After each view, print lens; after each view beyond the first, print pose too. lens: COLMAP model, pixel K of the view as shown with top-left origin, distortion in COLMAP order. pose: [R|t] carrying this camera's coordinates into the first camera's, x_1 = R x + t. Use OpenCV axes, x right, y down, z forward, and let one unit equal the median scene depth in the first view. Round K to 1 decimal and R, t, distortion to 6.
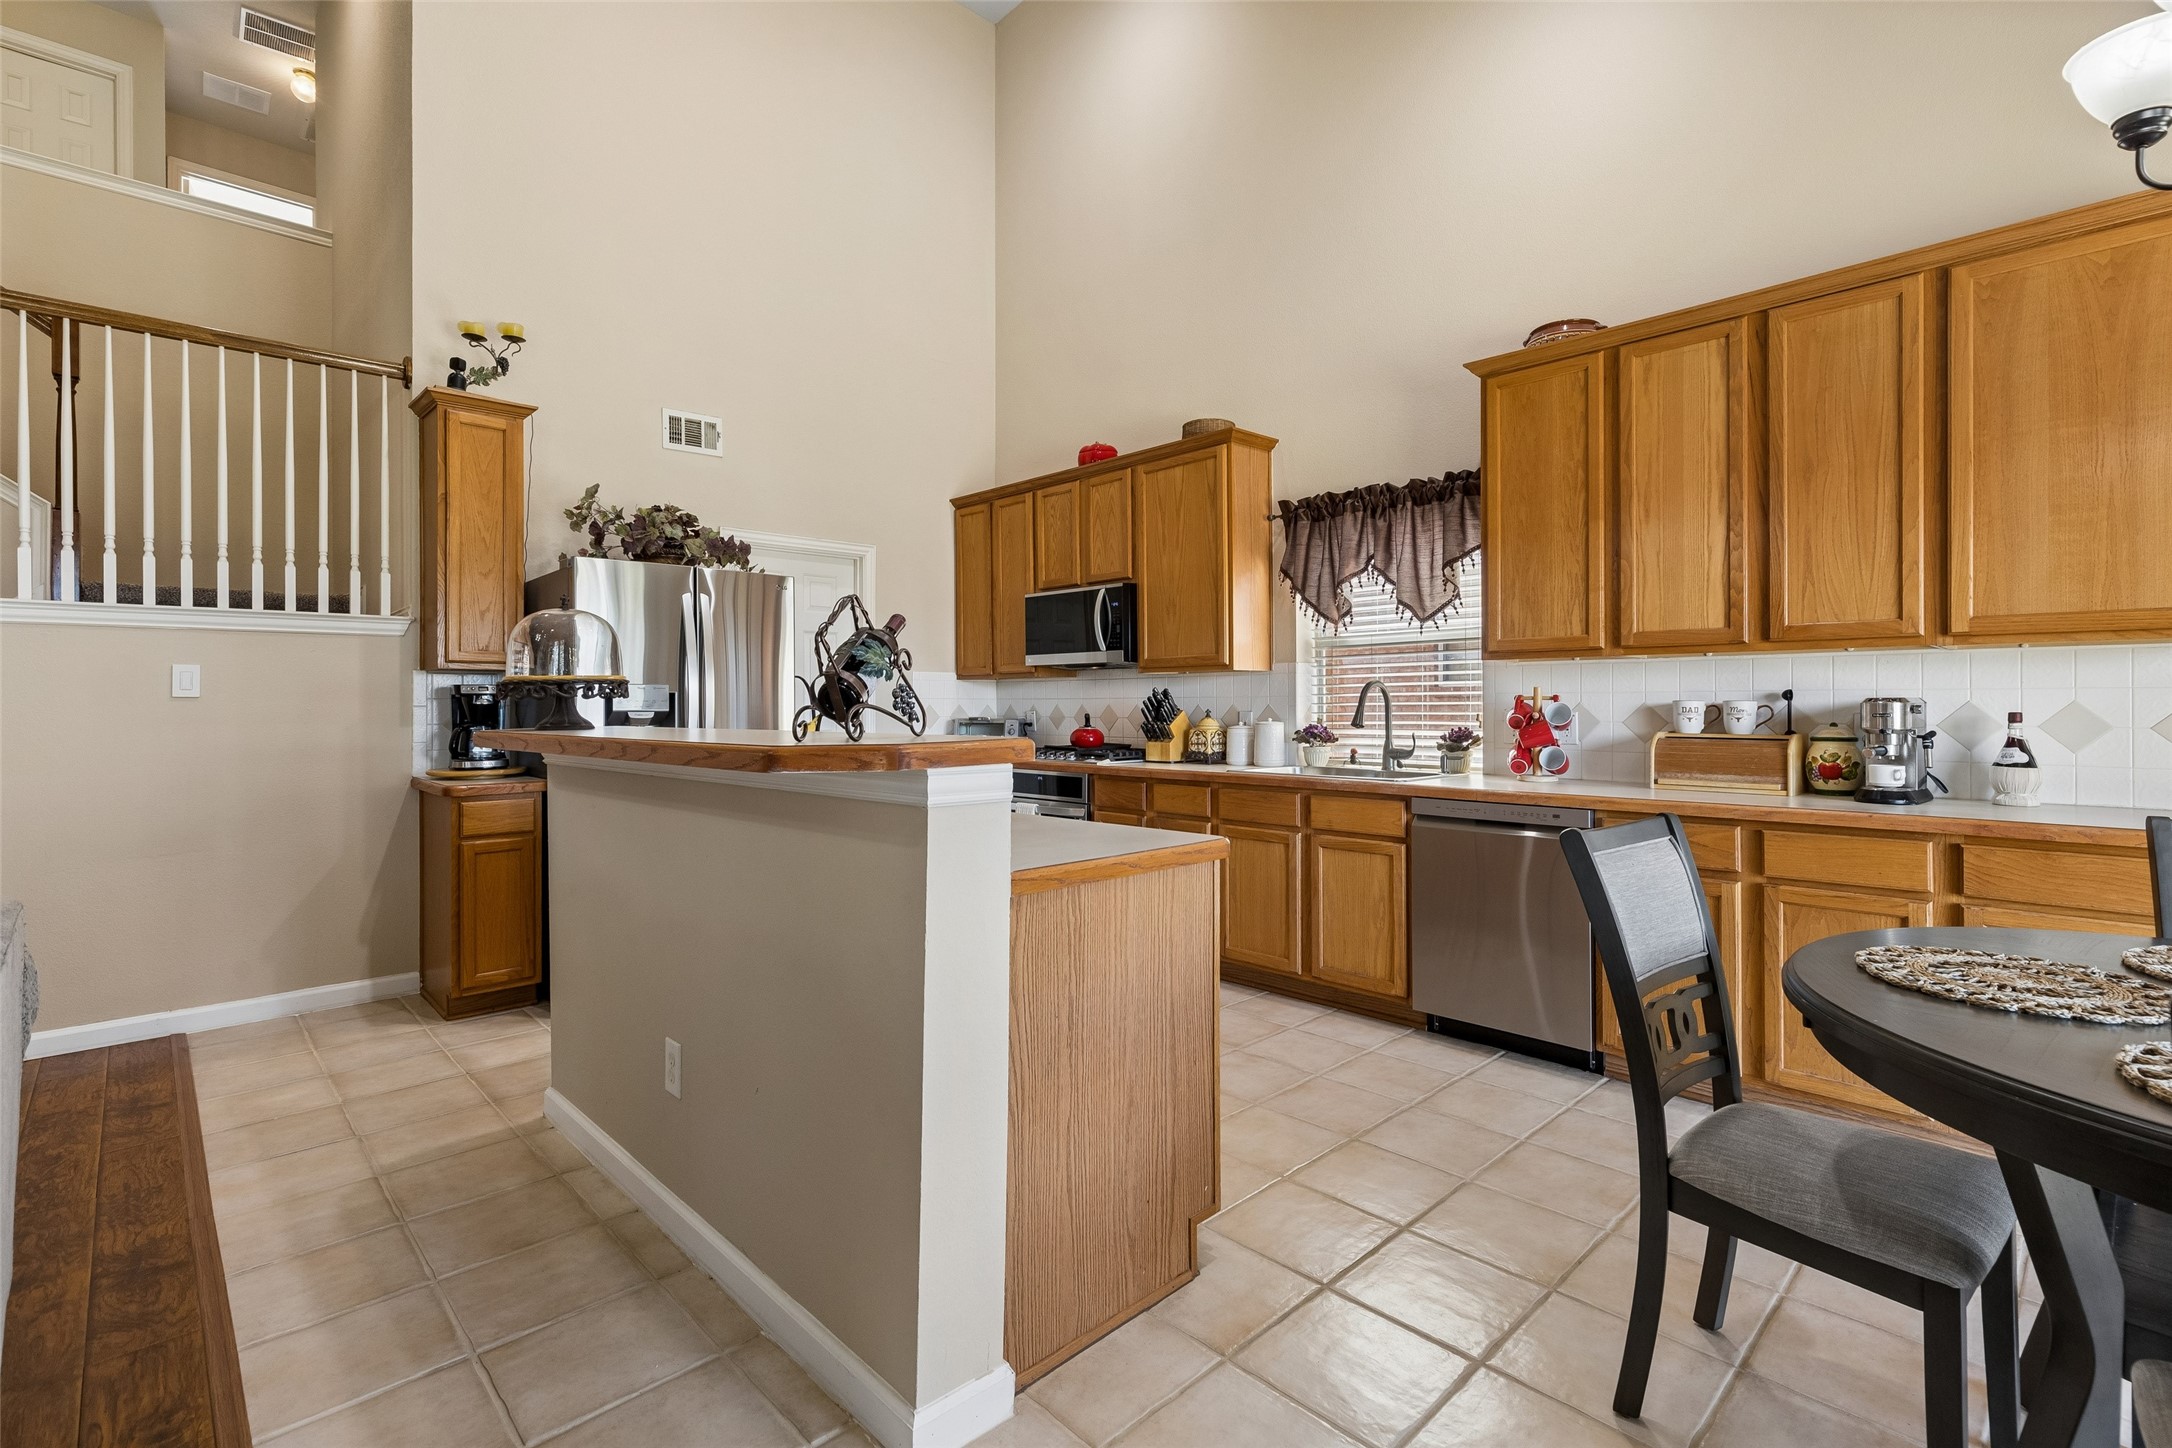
lens RADIAL K [[992.2, 0, 1093.5], [0, 992.2, 699.3], [0, 0, 1]] dist [0.006528, 0.001124]
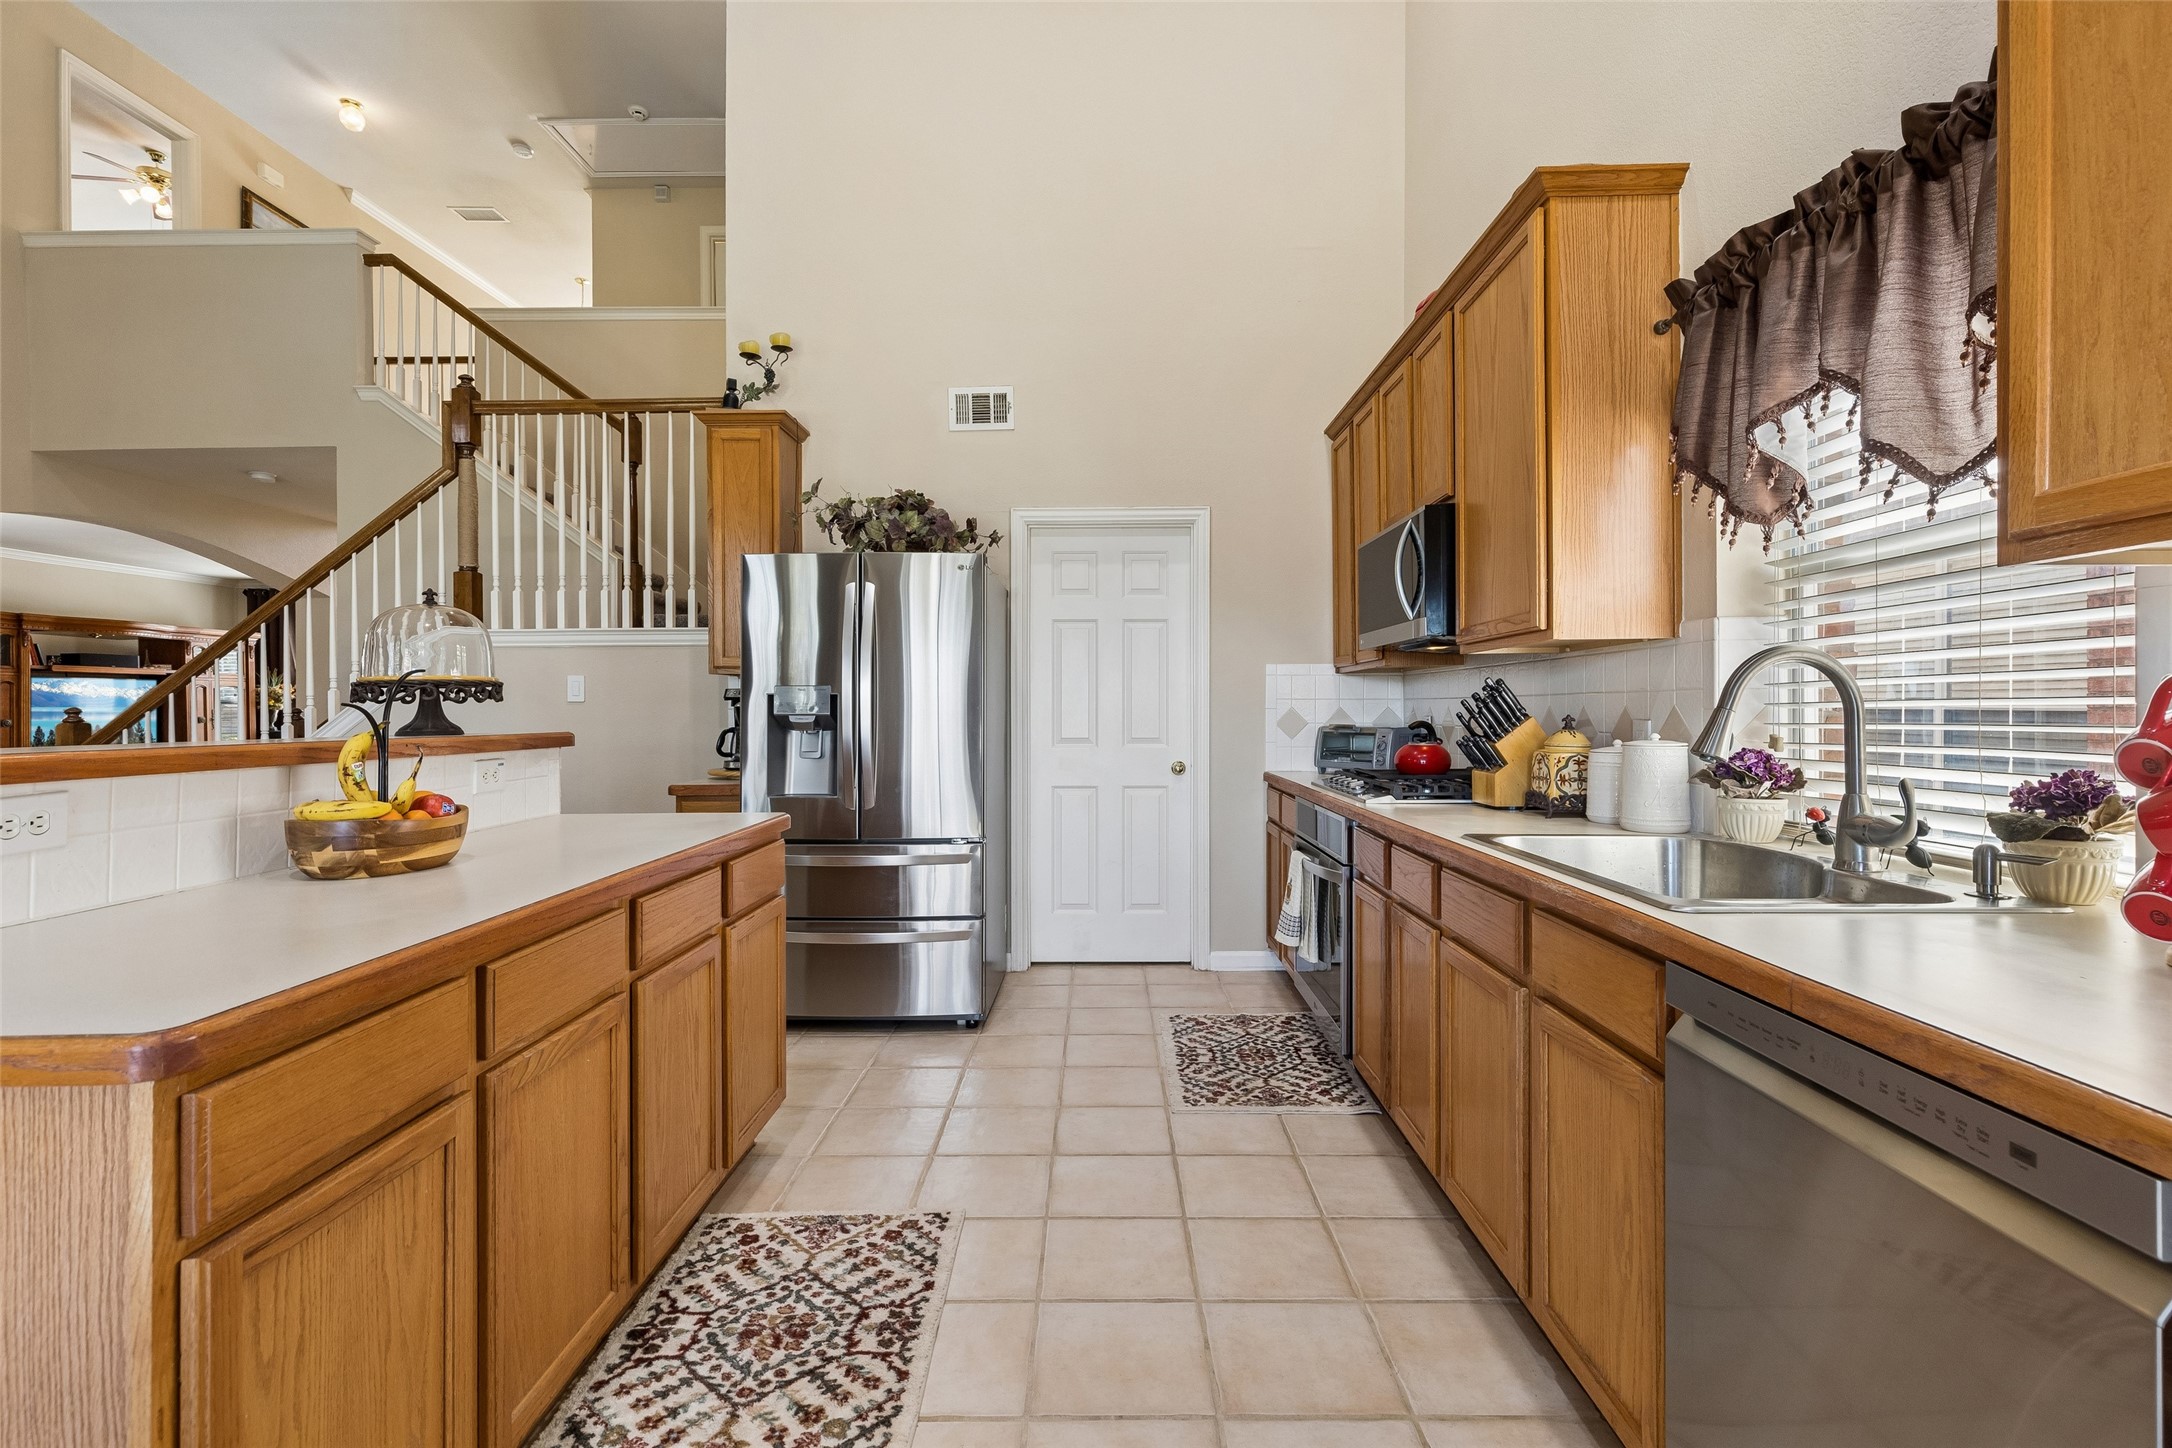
lens RADIAL K [[992.2, 0, 1090.1], [0, 992.2, 707.7], [0, 0, 1]] dist [0.006528, 0.001124]
pose [[0.716847, -0.001974, -0.697227, 0.373781], [0.005846, 0.999978, 0.003180, 0.003125], [0.697206, -0.006355, 0.716843, 0.522509]]
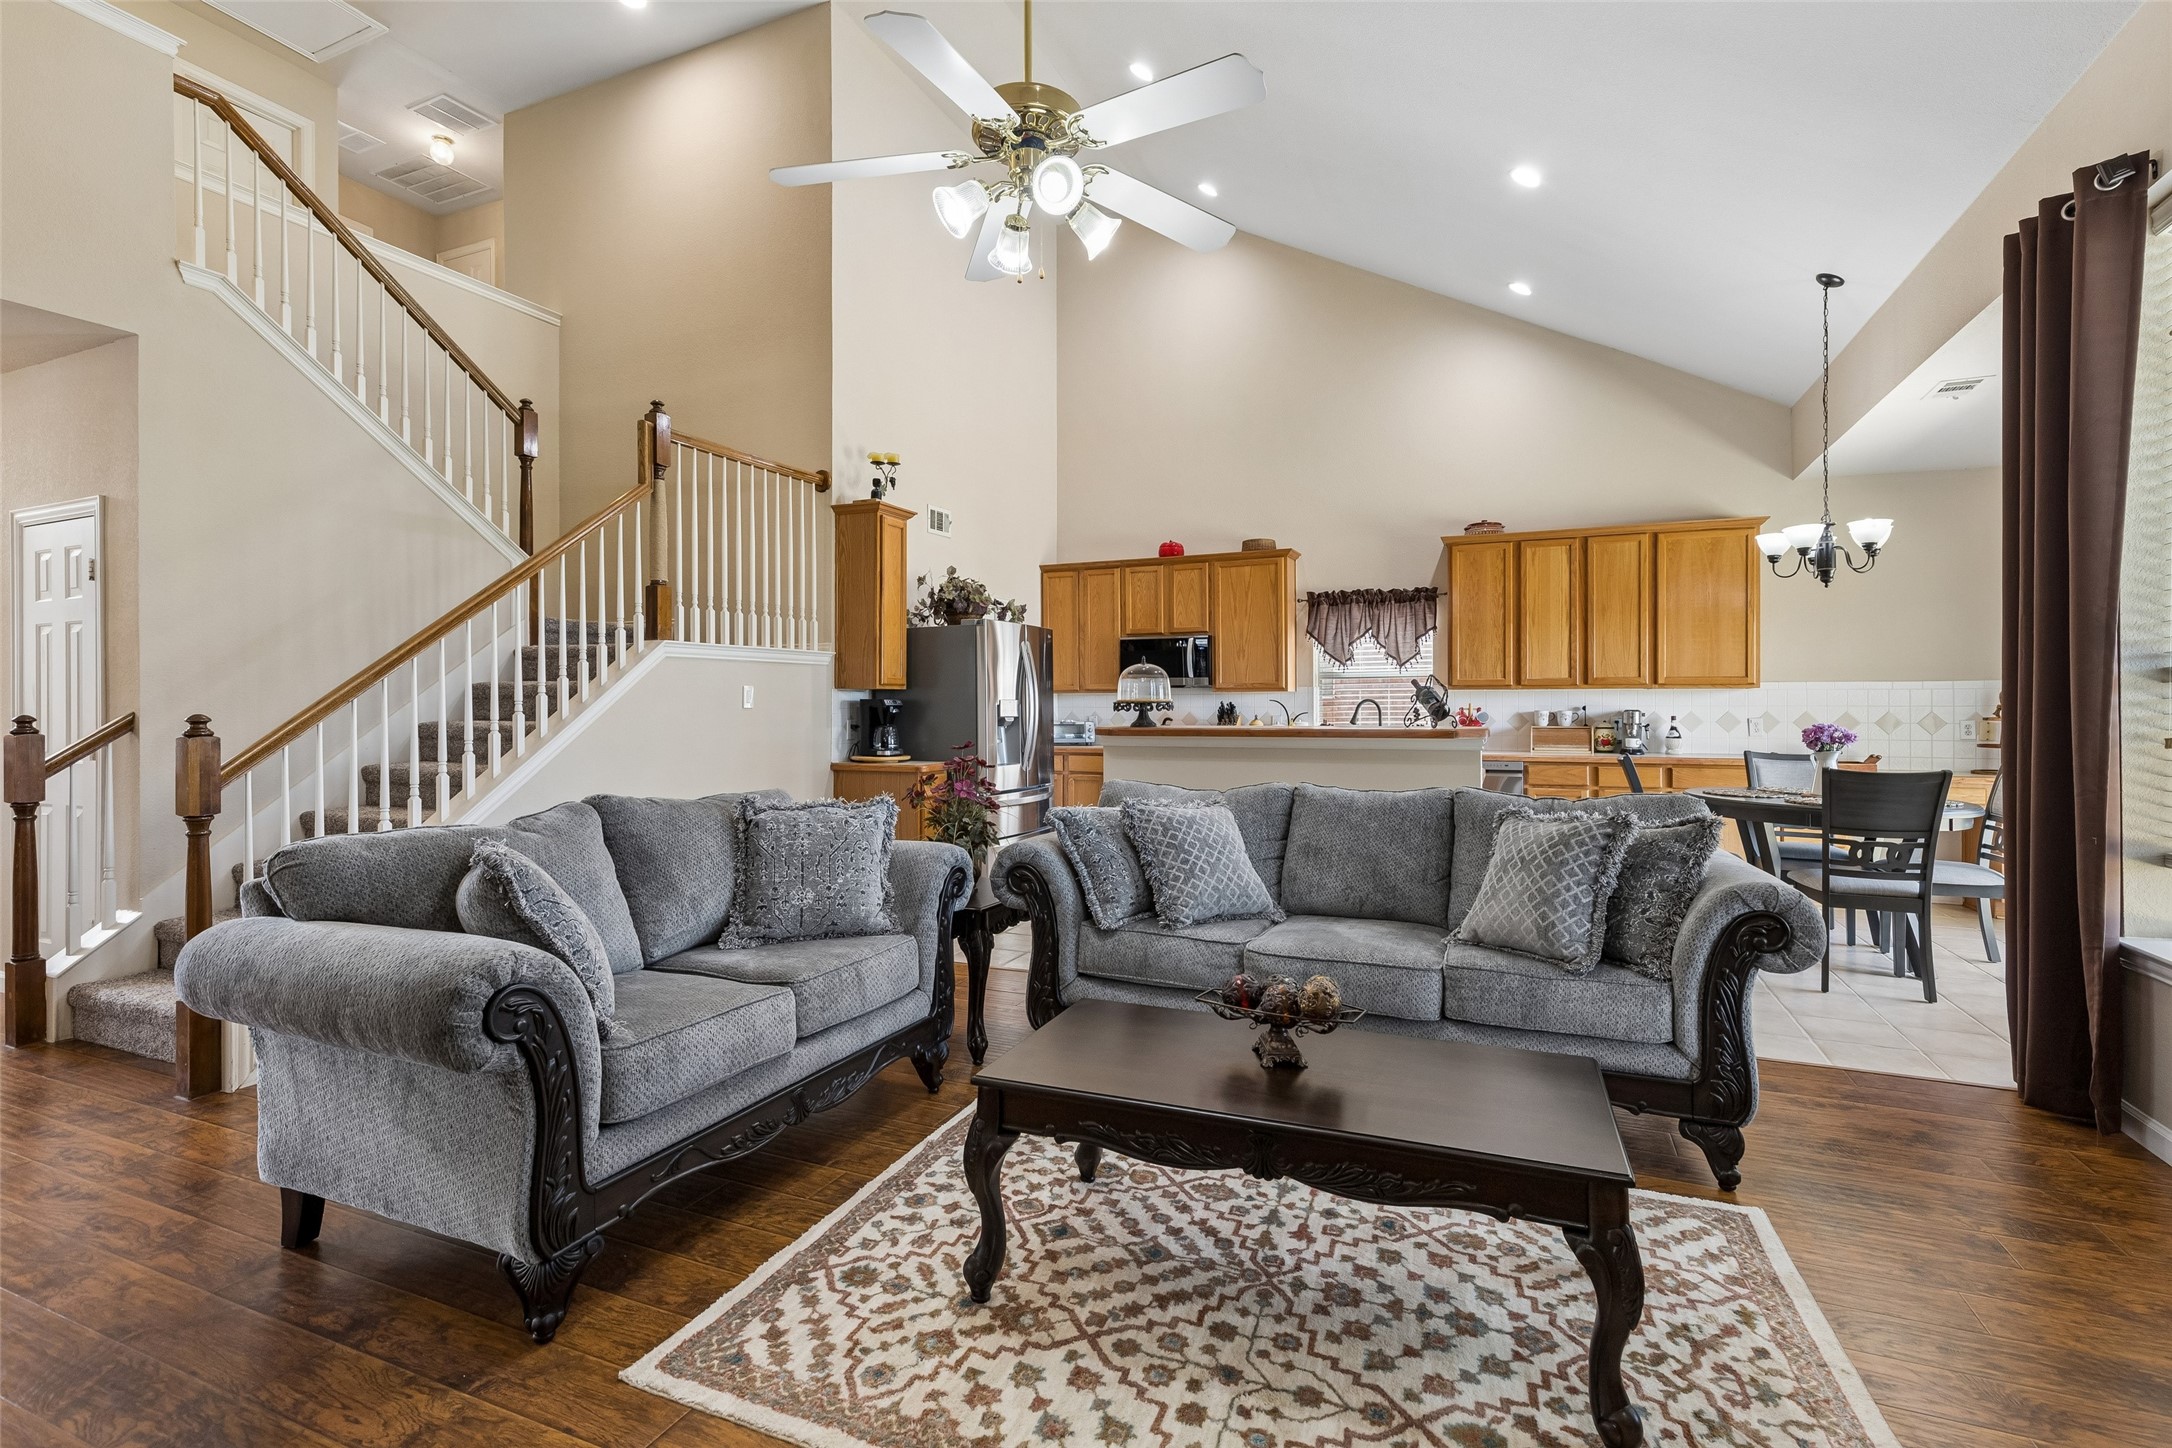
lens RADIAL K [[992.2, 0, 1092.7], [0, 992.2, 704.0], [0, 0, 1]] dist [0.006528, 0.001124]
pose [[0.924760, 0.002251, 0.380545, -0.917545], [-0.002573, 0.999997, 0.000337, -0.009162], [-0.380543, -0.001291, 0.924763, -0.493466]]
